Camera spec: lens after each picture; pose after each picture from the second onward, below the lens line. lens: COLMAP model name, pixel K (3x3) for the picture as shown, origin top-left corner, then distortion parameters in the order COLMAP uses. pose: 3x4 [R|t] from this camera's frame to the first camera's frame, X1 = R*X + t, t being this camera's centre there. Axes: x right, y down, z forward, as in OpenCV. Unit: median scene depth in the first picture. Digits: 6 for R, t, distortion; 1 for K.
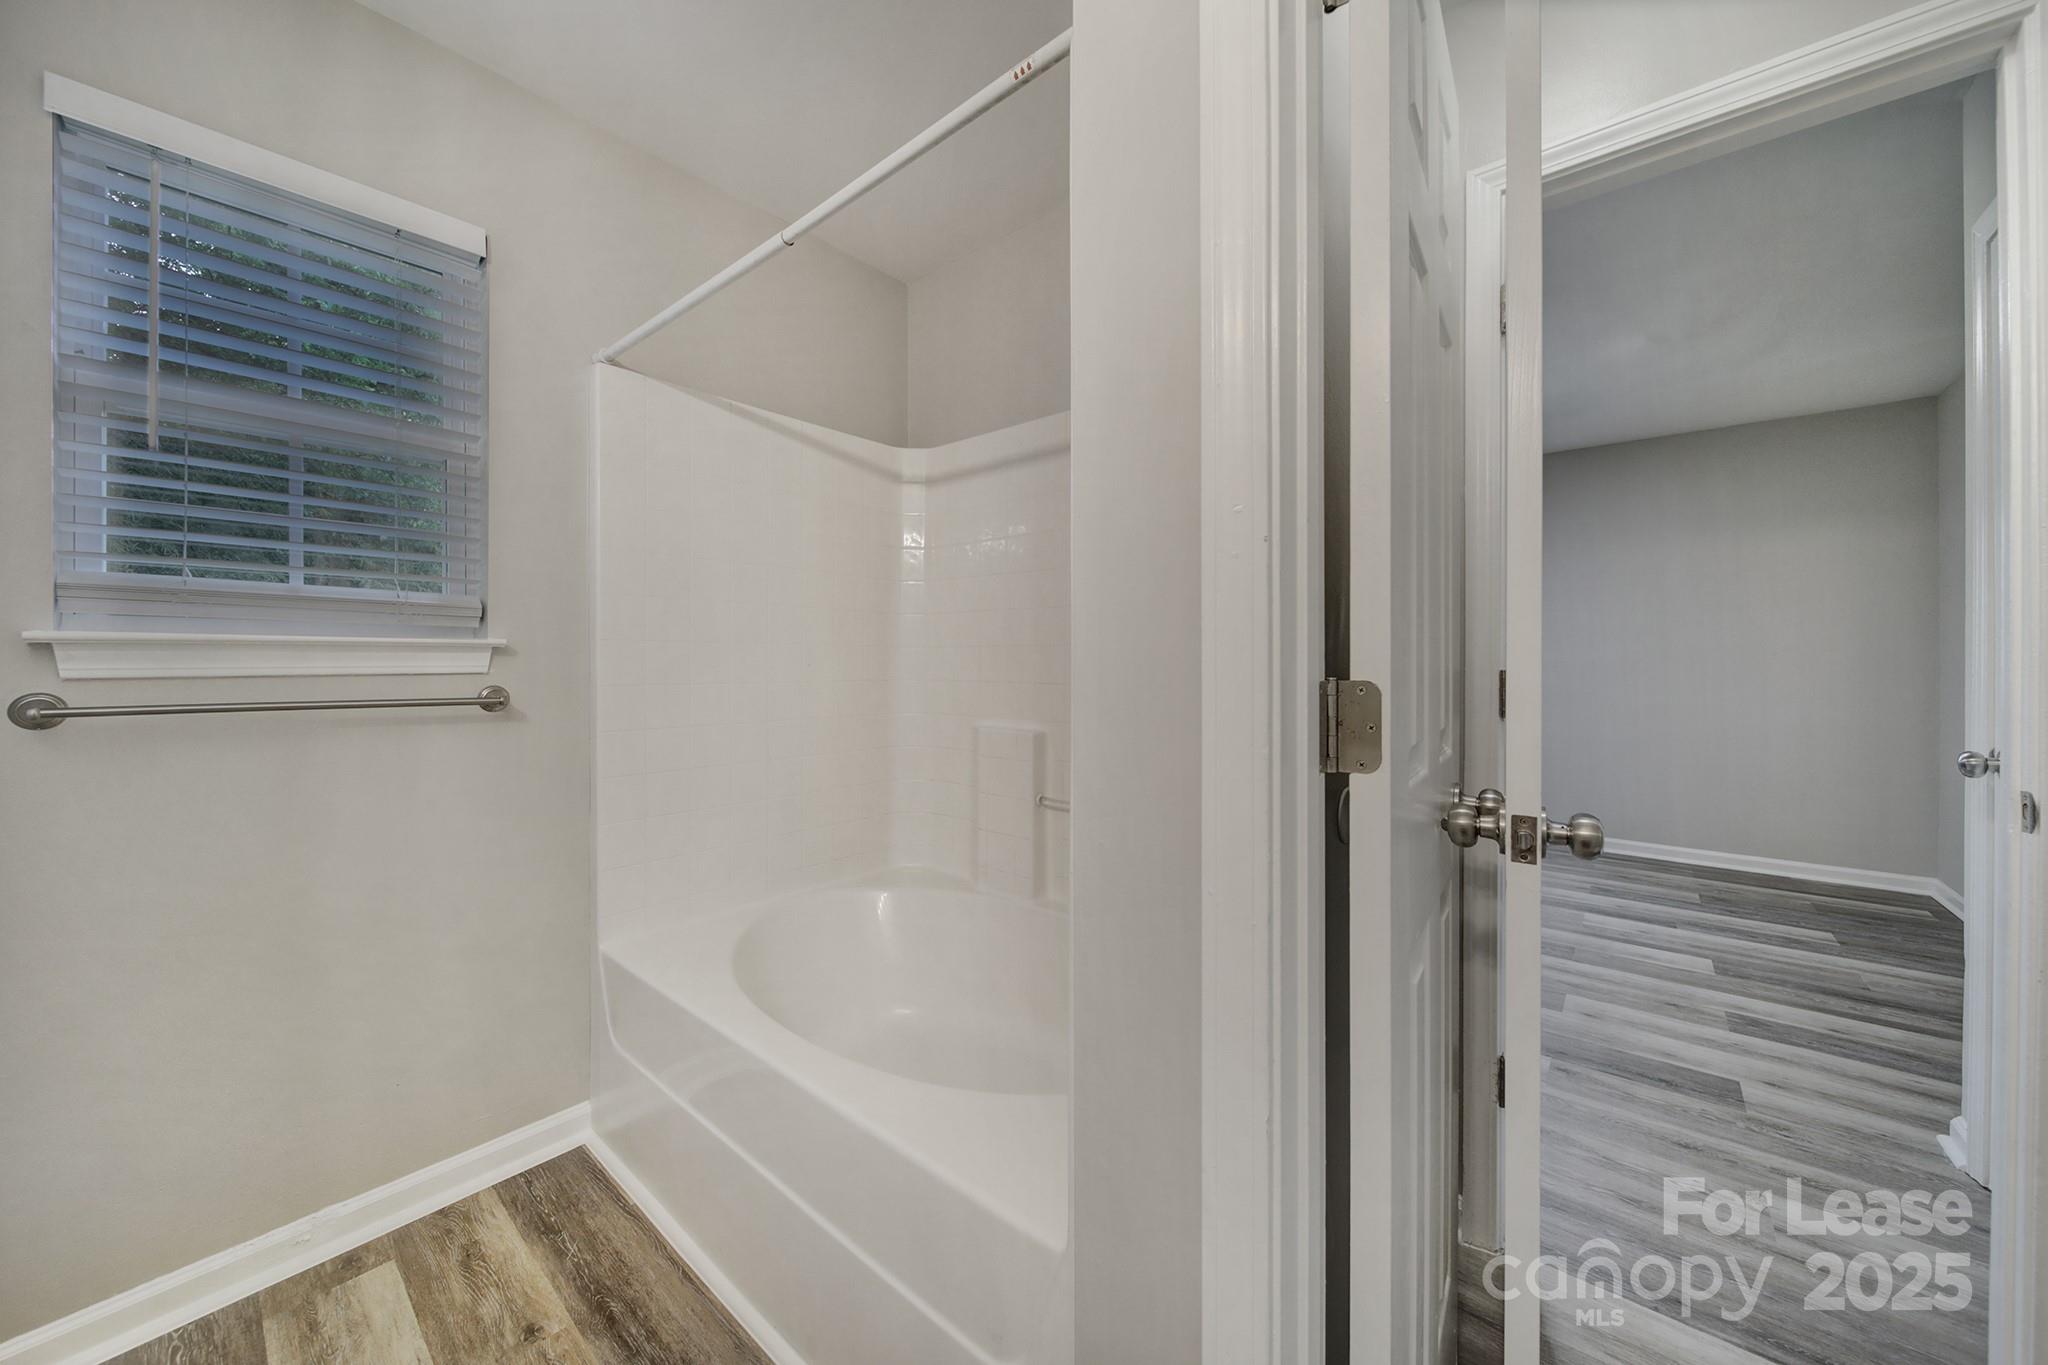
lens RADIAL K [[719.9, 0, 1015.5], [0, 719.9, 665.2], [0, 0, 1]] dist [-0.002061, -0.001442]
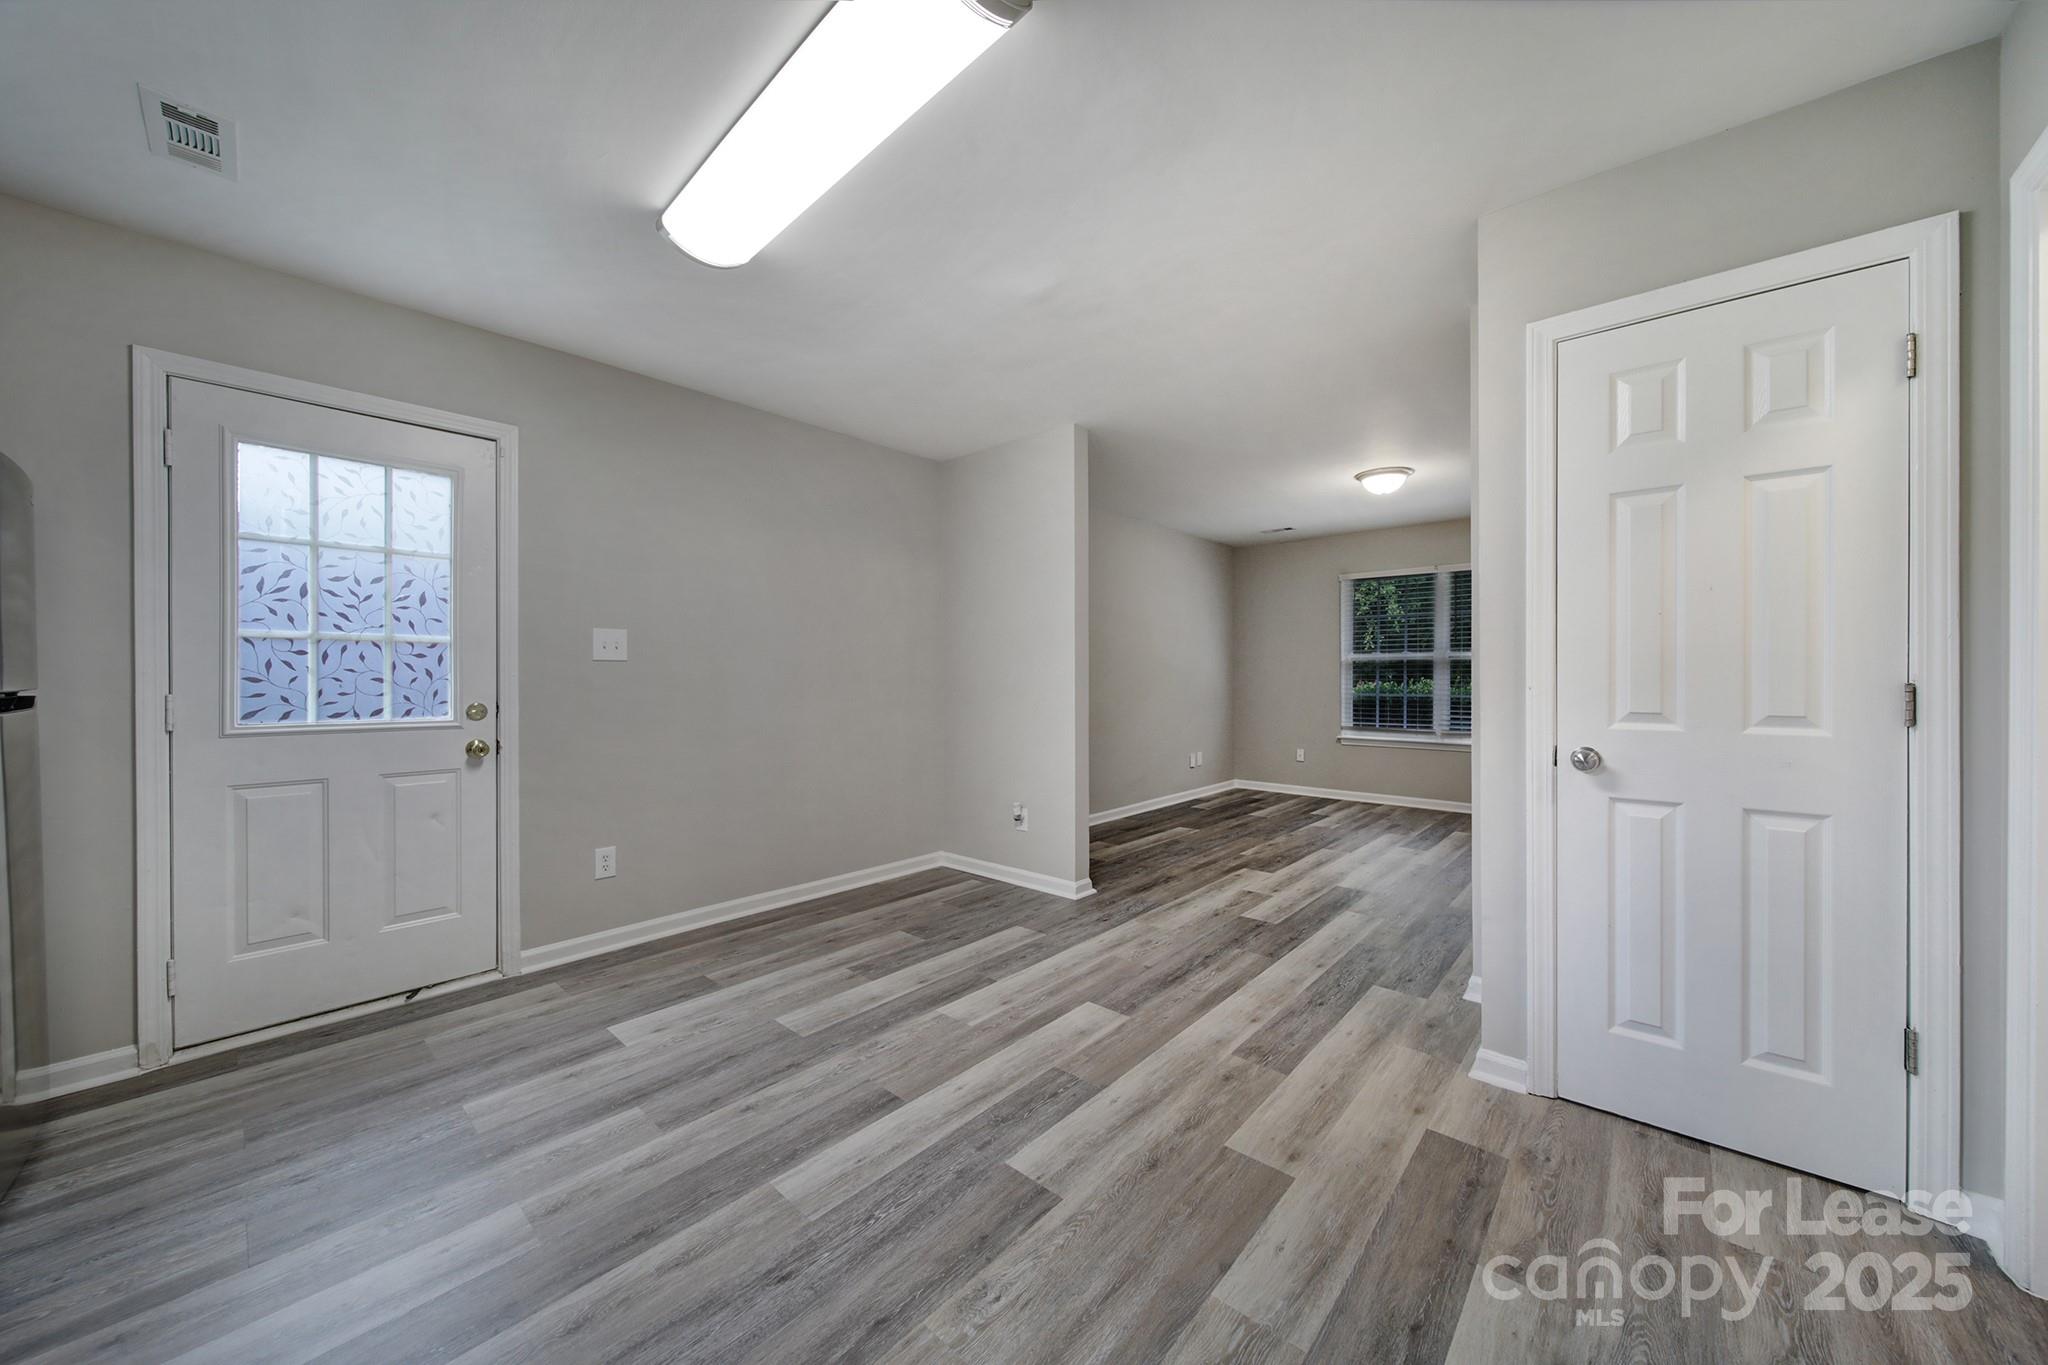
lens RADIAL K [[719.9, 0, 1030.7], [0, 719.9, 678.7], [0, 0, 1]] dist [-0.002061, -0.001442]
pose [[0.011884, -0.000991, 0.999929, 0.091641], [0.001826, 0.999998, 0.000969, 0.001195], [-0.999928, 0.001814, 0.011886, 1.643476]]
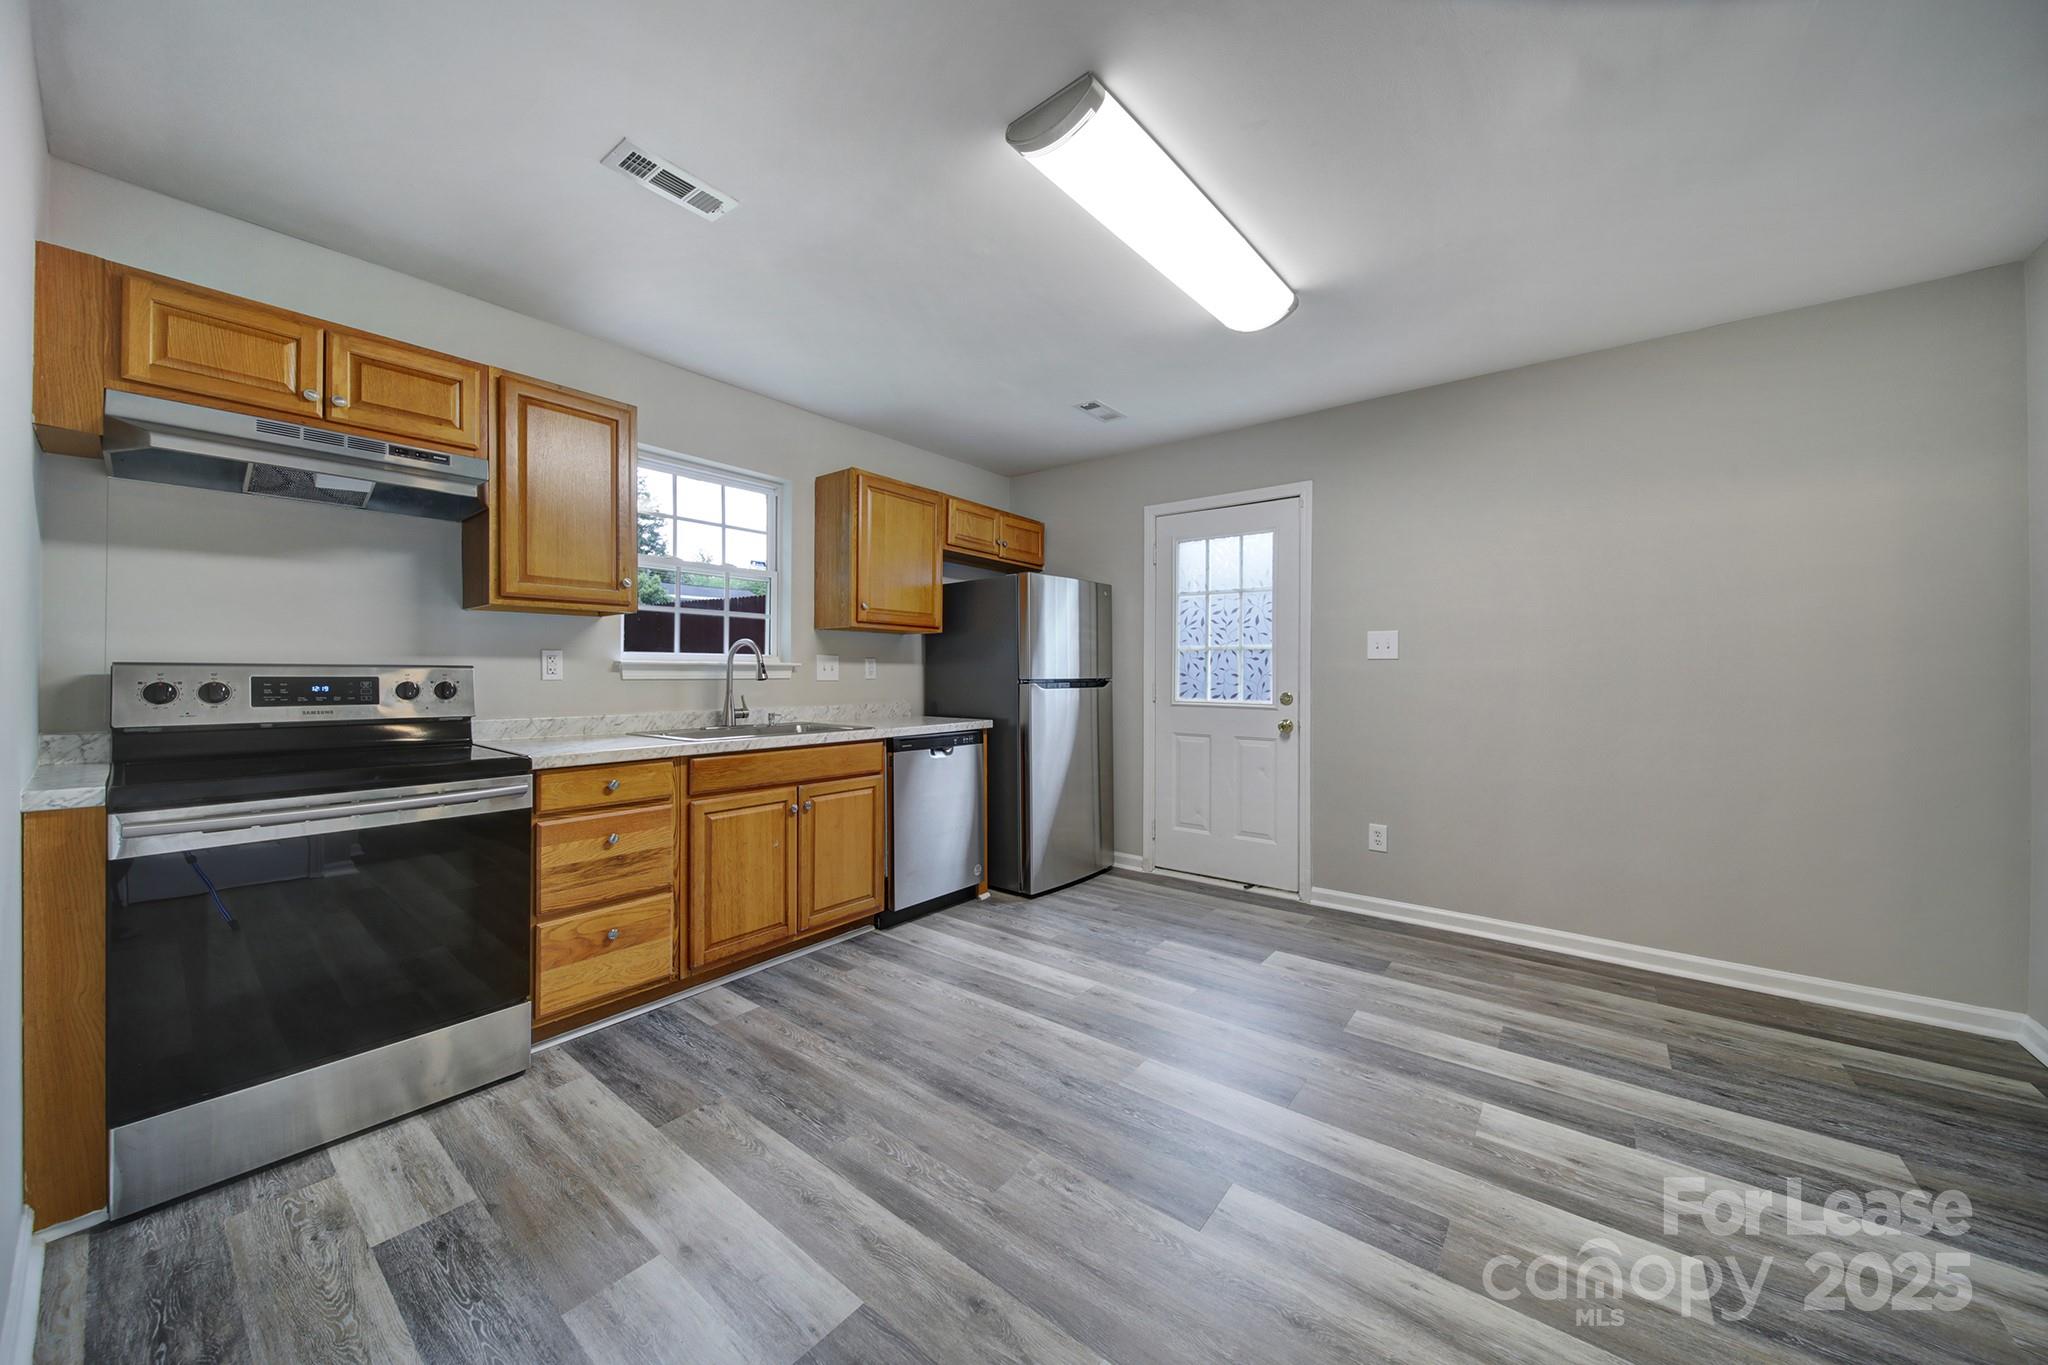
lens RADIAL K [[719.9, 0, 1019.6], [0, 719.9, 678.1], [0, 0, 1]] dist [-0.002061, -0.001442]
pose [[0.999024, 0.004511, 0.043931, 0.722641], [-0.004876, 0.999955, 0.008195, -0.002408], [-0.043892, -0.008401, 0.999001, 0.809021]]
